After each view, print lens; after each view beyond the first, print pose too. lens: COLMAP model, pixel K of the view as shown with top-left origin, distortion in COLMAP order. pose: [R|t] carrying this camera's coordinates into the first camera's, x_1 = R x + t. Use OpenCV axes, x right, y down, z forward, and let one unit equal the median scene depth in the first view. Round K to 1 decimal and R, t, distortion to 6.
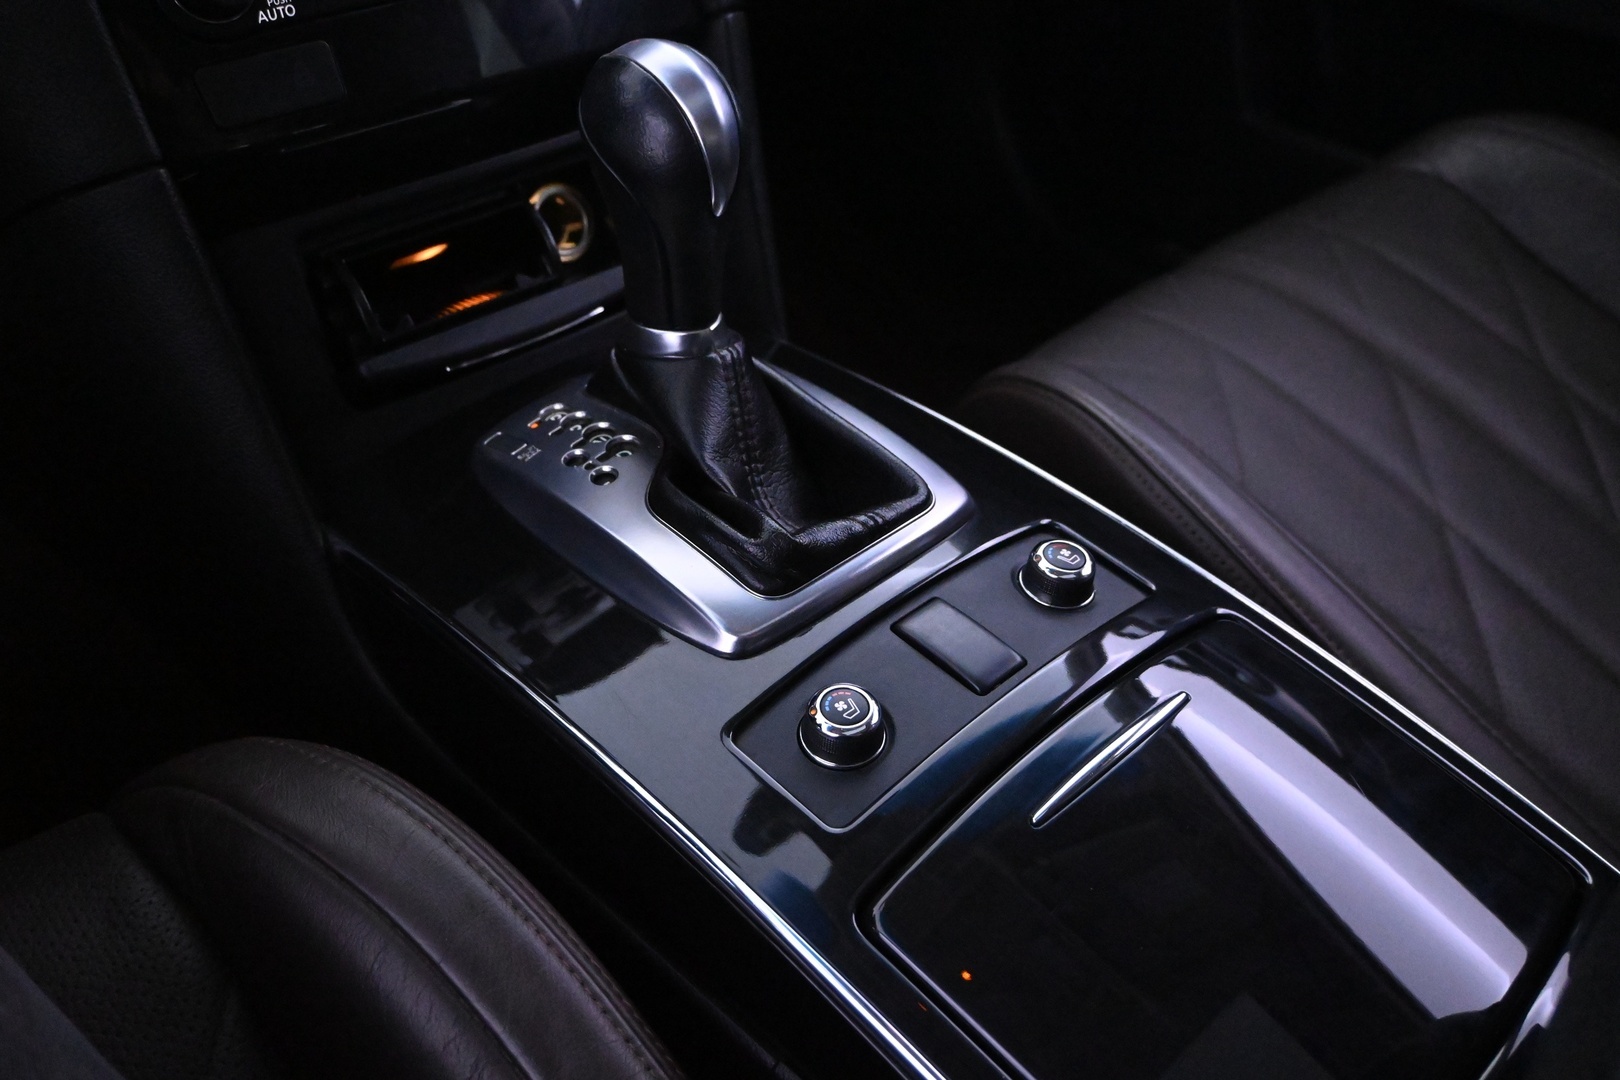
lens RADIAL K [[1432.4, 0, 815.1], [0, 1432.4, 537.8], [0, 0, 1]] dist [-0.037798, 0.000977]
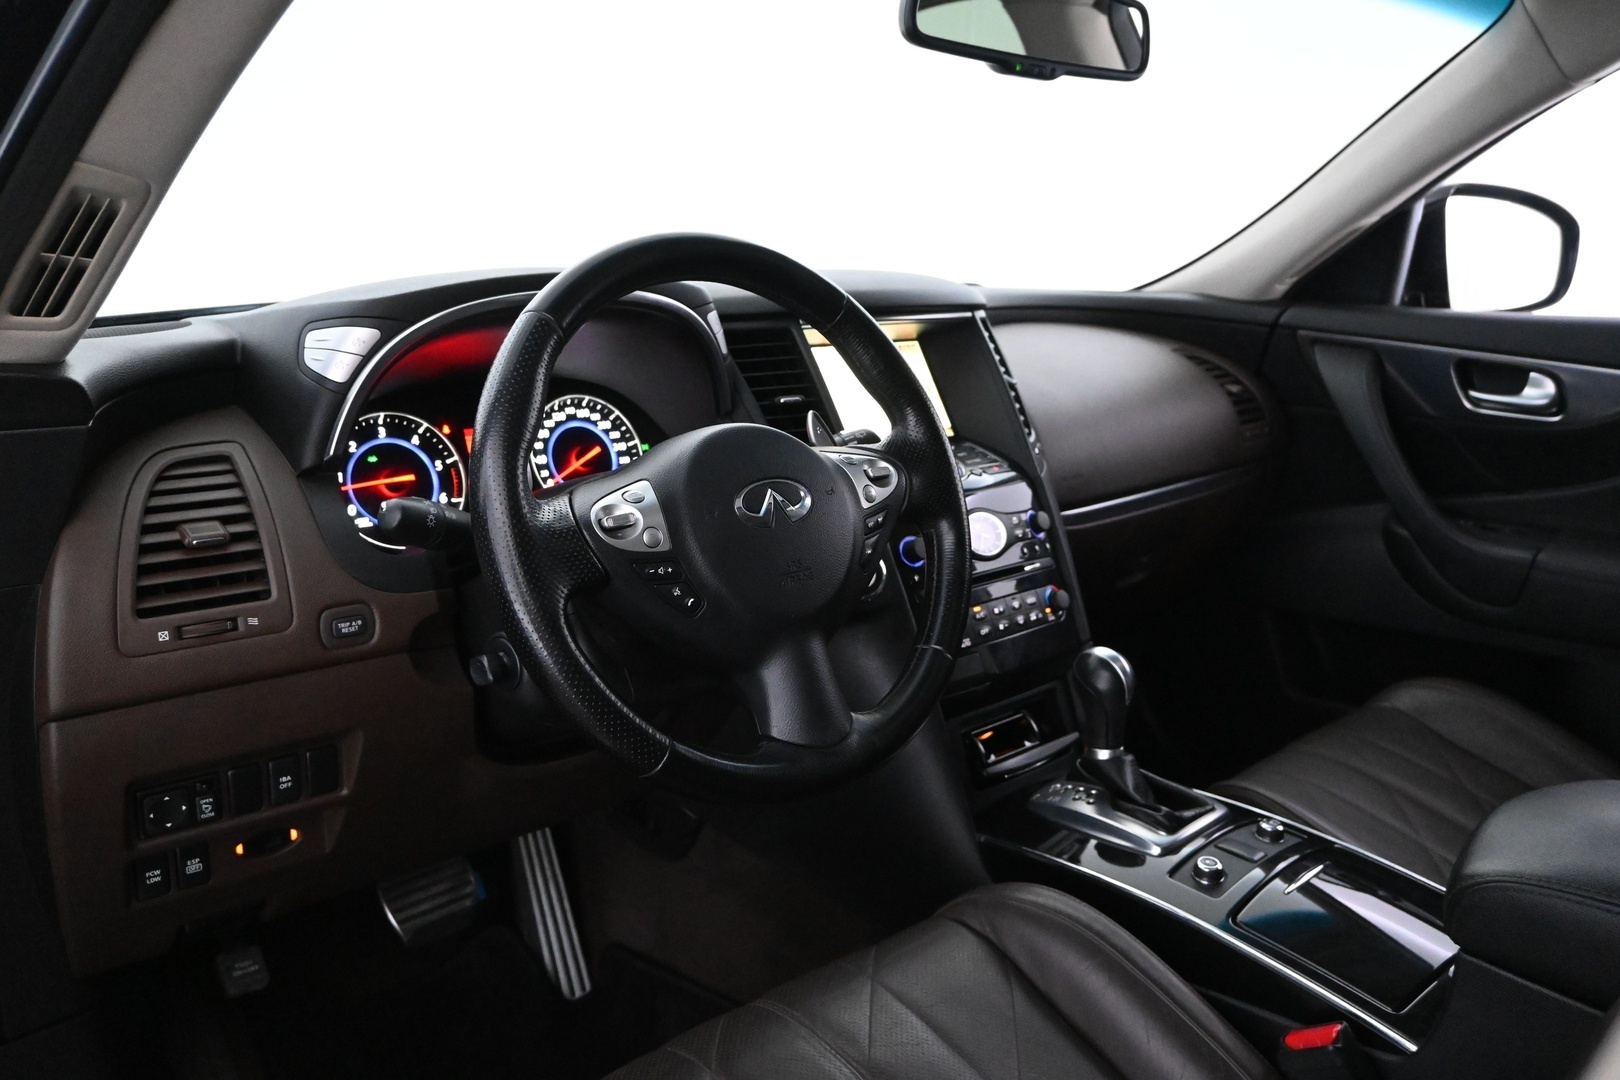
lens RADIAL K [[1272.9, 0, 794.5], [0, 1272.9, 528.2], [0, 0, 1]] dist [0.014366, -0.012948]
pose [[0.997542, -0.052776, -0.046094, -0.558245], [0.025654, 0.887220, -0.460633, 0.581490], [0.065205, 0.458318, 0.886393, -1.377143]]
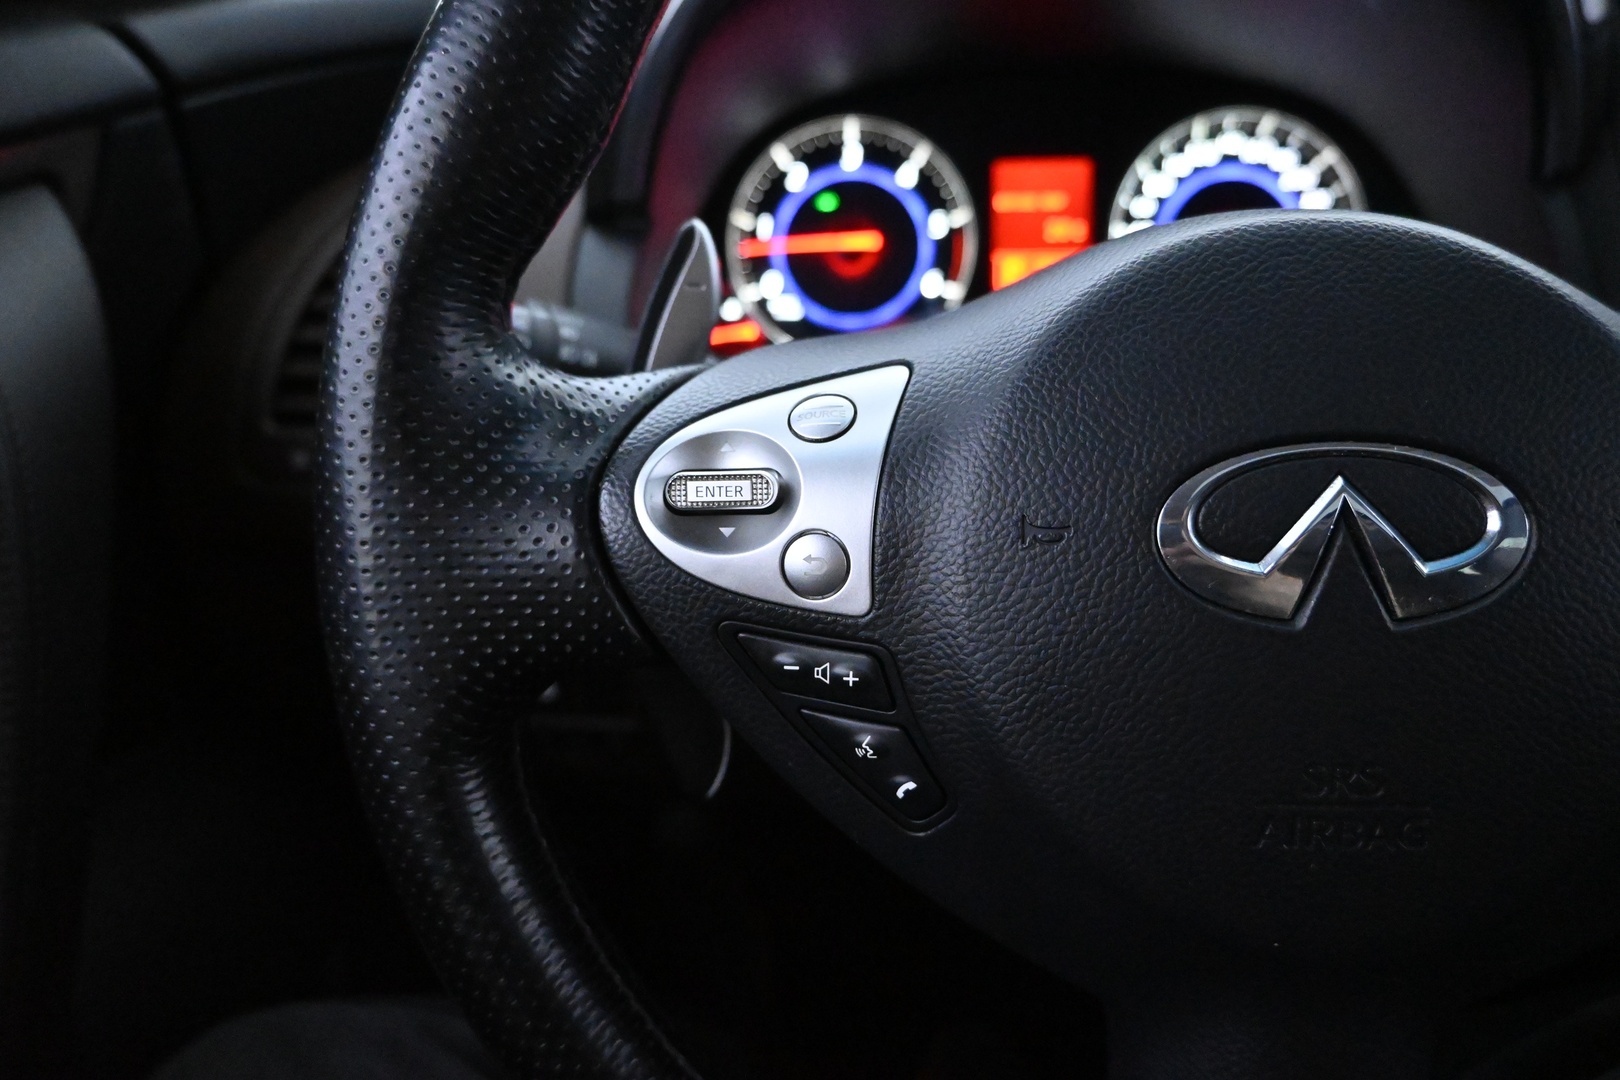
lens RADIAL K [[1113.8, 0, 815.4], [0, 1113.8, 537.3], [0, 0, 1]] dist [0.004288, -0.007308]
pose [[0.688654, 0.253454, -0.679350, -0.518407], [-0.413567, 0.906873, -0.080891, -0.150542], [0.595582, 0.336663, 0.729342, -0.247881]]
